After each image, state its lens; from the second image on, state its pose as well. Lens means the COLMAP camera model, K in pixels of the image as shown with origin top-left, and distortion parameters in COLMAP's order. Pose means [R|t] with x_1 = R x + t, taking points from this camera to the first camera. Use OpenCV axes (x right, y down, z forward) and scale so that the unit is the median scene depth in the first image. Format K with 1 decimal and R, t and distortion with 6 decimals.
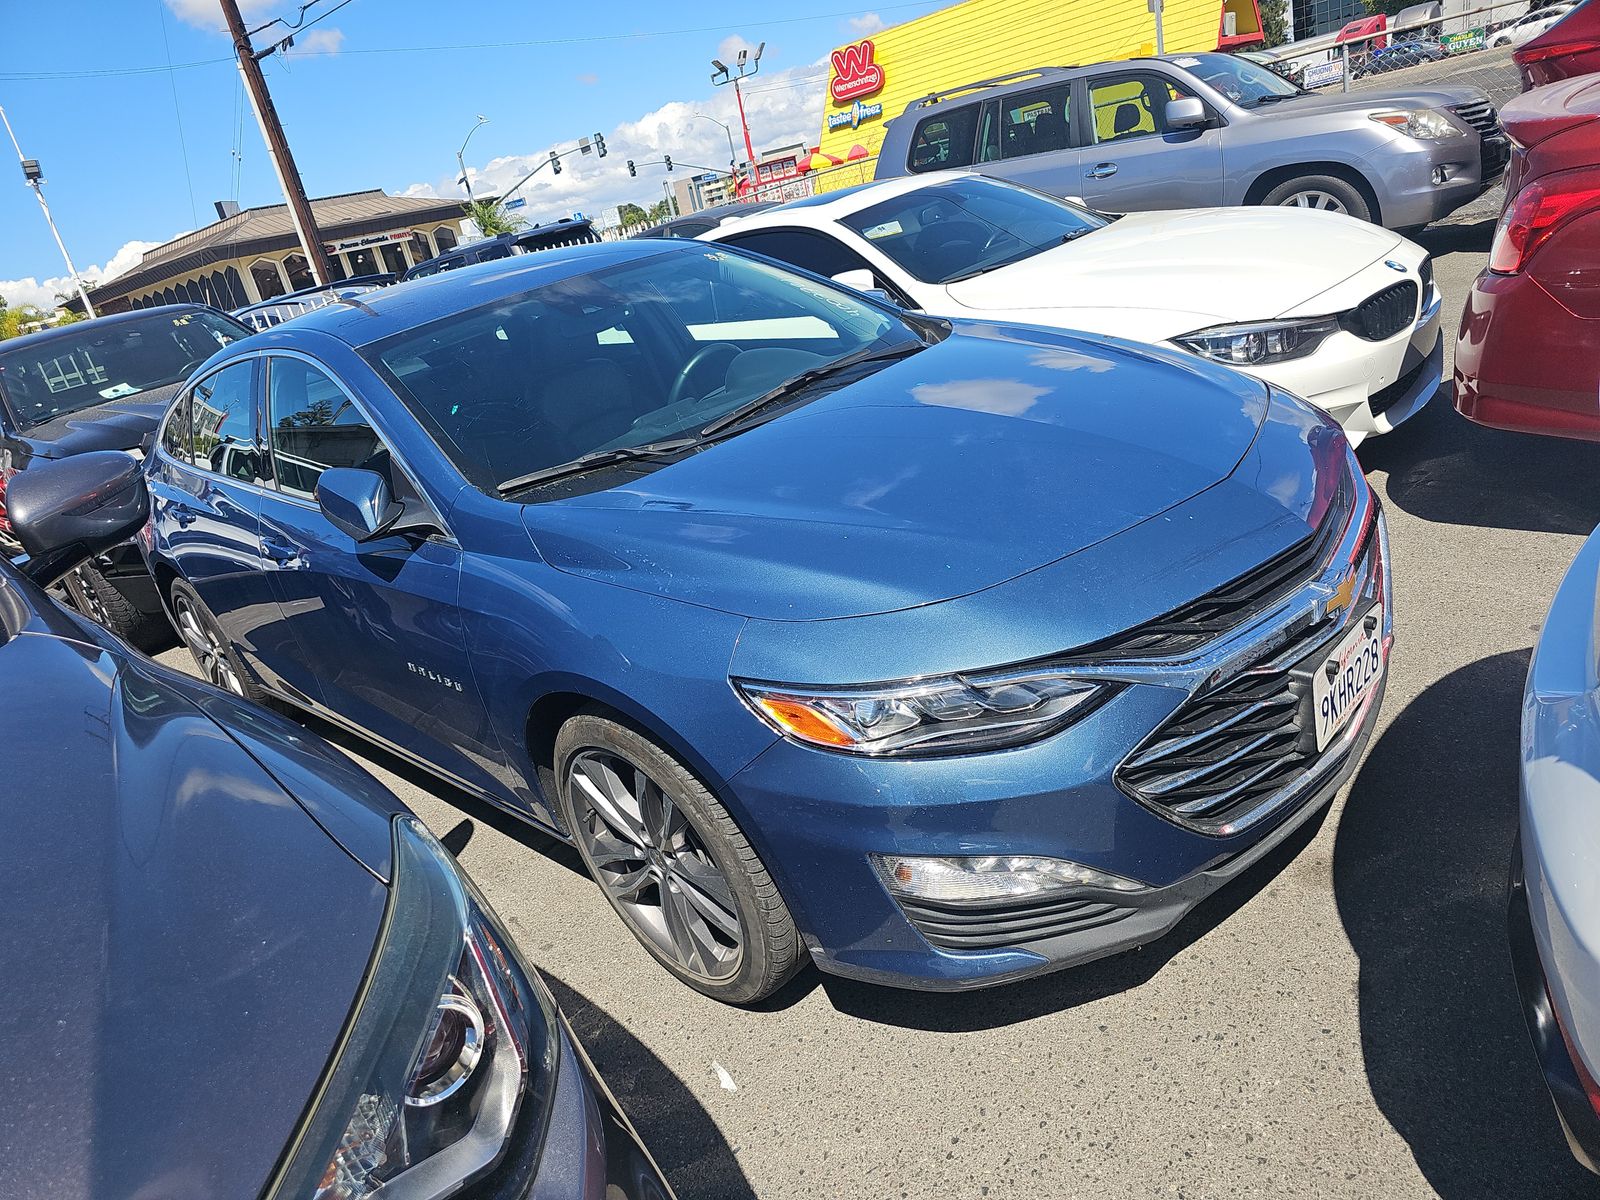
lens RADIAL K [[1129.4, 0, 780.5], [0, 1129.4, 601.4], [0, 0, 1]] dist [0.053073, -0.055524]
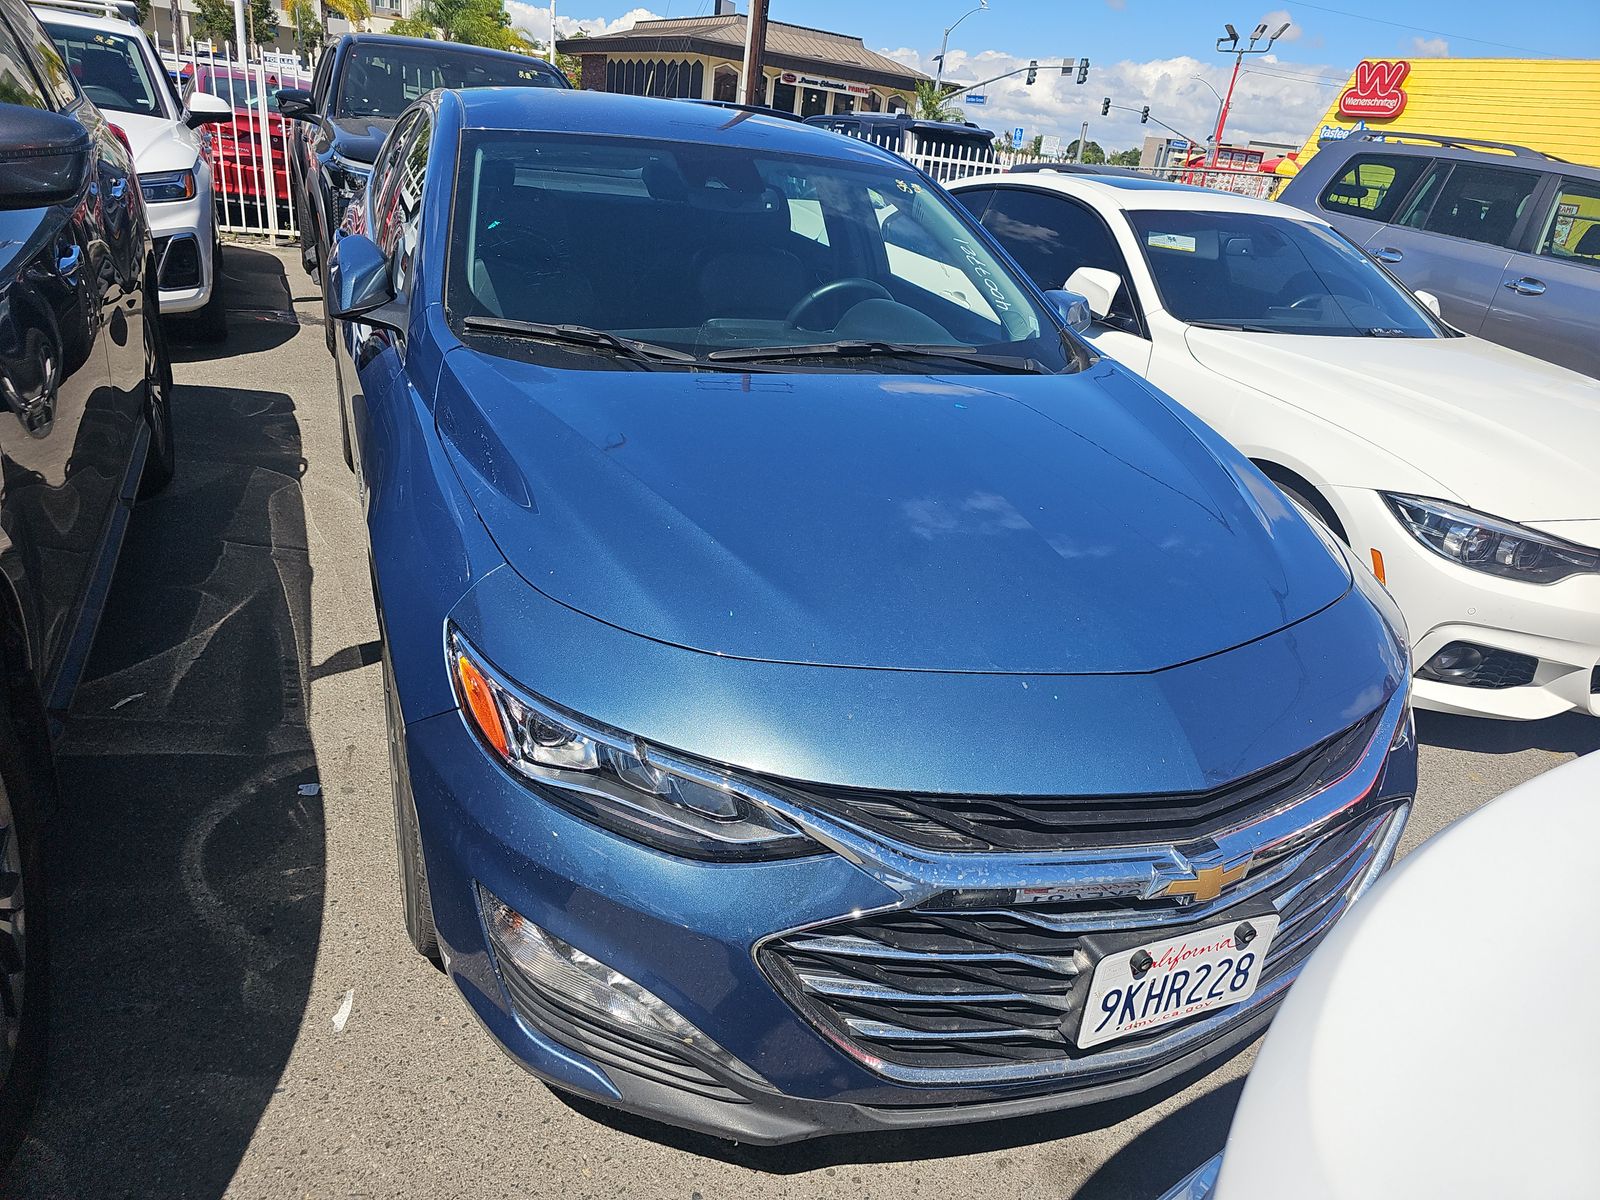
lens RADIAL K [[1129.4, 0, 780.5], [0, 1129.4, 601.4], [0, 0, 1]] dist [0.053073, -0.055524]
pose [[0.875256, 0.440340, -0.200068, 0.240291], [-0.425641, 0.897716, 0.113738, -0.103187], [0.229687, -0.014393, 0.973158, 0.164208]]
